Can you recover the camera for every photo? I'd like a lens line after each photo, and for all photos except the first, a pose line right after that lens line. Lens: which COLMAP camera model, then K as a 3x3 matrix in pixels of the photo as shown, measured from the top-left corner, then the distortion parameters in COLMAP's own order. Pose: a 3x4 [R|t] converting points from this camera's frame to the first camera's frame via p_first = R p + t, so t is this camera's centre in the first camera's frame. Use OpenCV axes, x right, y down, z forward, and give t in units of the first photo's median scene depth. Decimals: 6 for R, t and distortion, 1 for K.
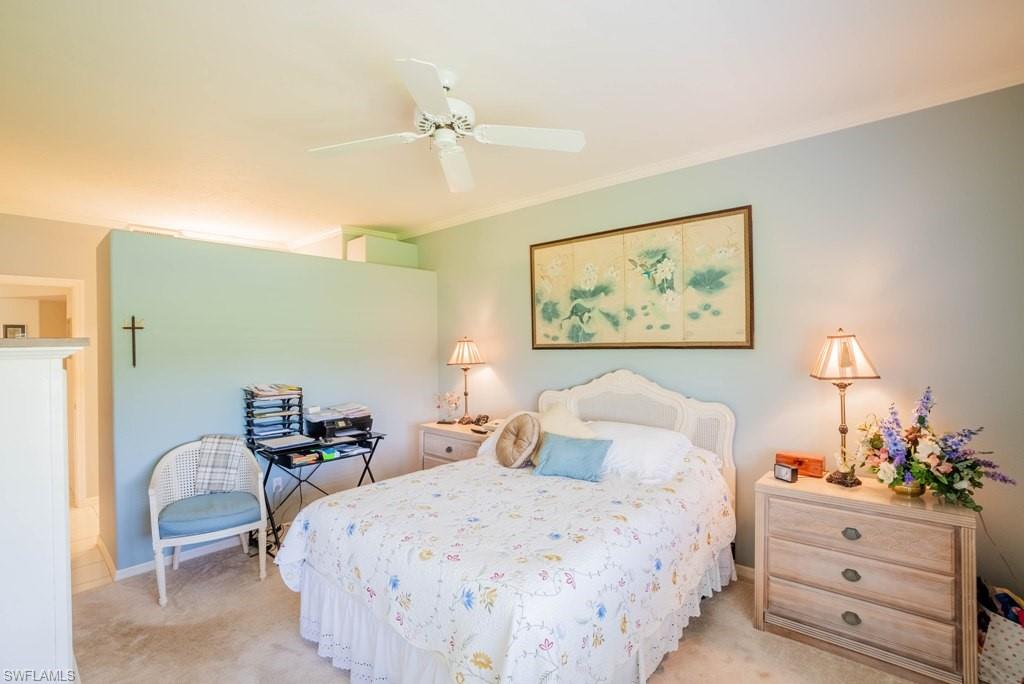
lens RADIAL K [[473.9, 0, 514.2], [0, 473.9, 339.8], [0, 0, 1]] dist [-0.064819, 0.024253]
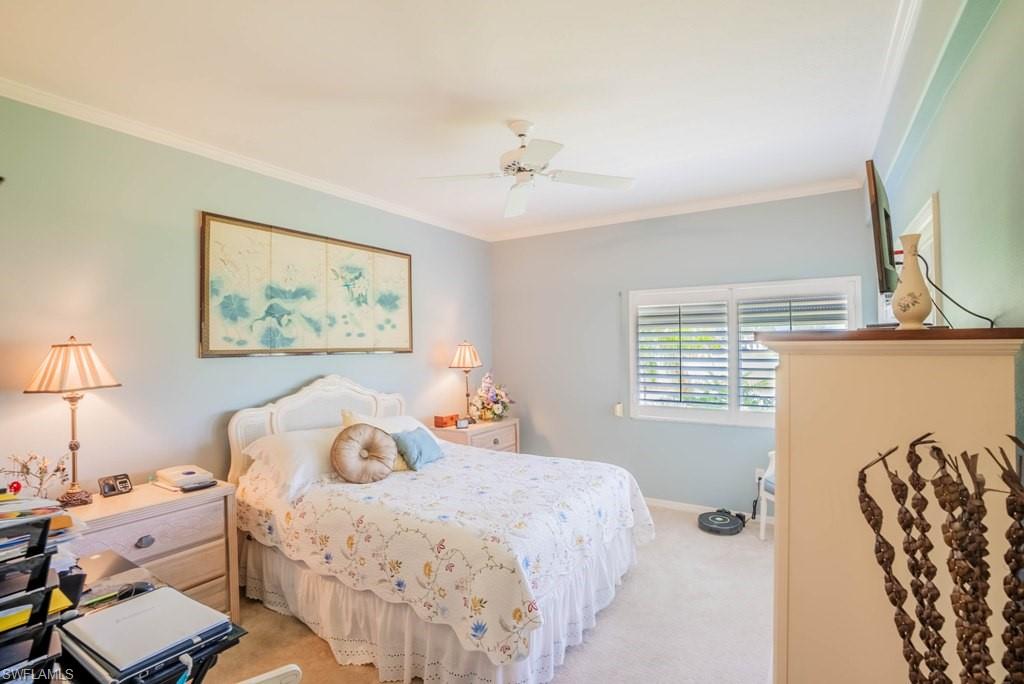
lens RADIAL K [[473.9, 0, 514.2], [0, 473.9, 339.8], [0, 0, 1]] dist [-0.064819, 0.024253]
pose [[-0.147112, 0.023091, 0.988850, -0.791175], [-0.000137, 0.999727, -0.023366, 0.010487], [-0.989120, -0.003573, -0.147069, 0.704932]]
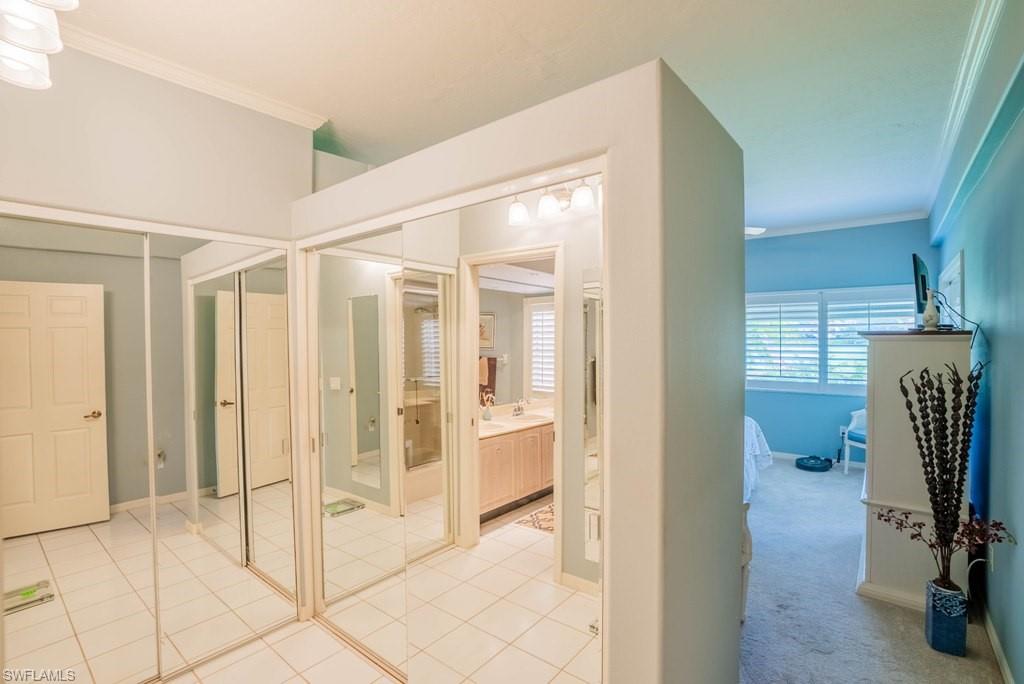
lens RADIAL K [[473.9, 0, 514.2], [0, 473.9, 339.8], [0, 0, 1]] dist [-0.064819, 0.024253]
pose [[-0.037075, -0.002234, 0.999310, -1.458114], [0.003663, 0.999990, 0.002371, 0.004880], [-0.999306, 0.003748, -0.037067, 1.283886]]
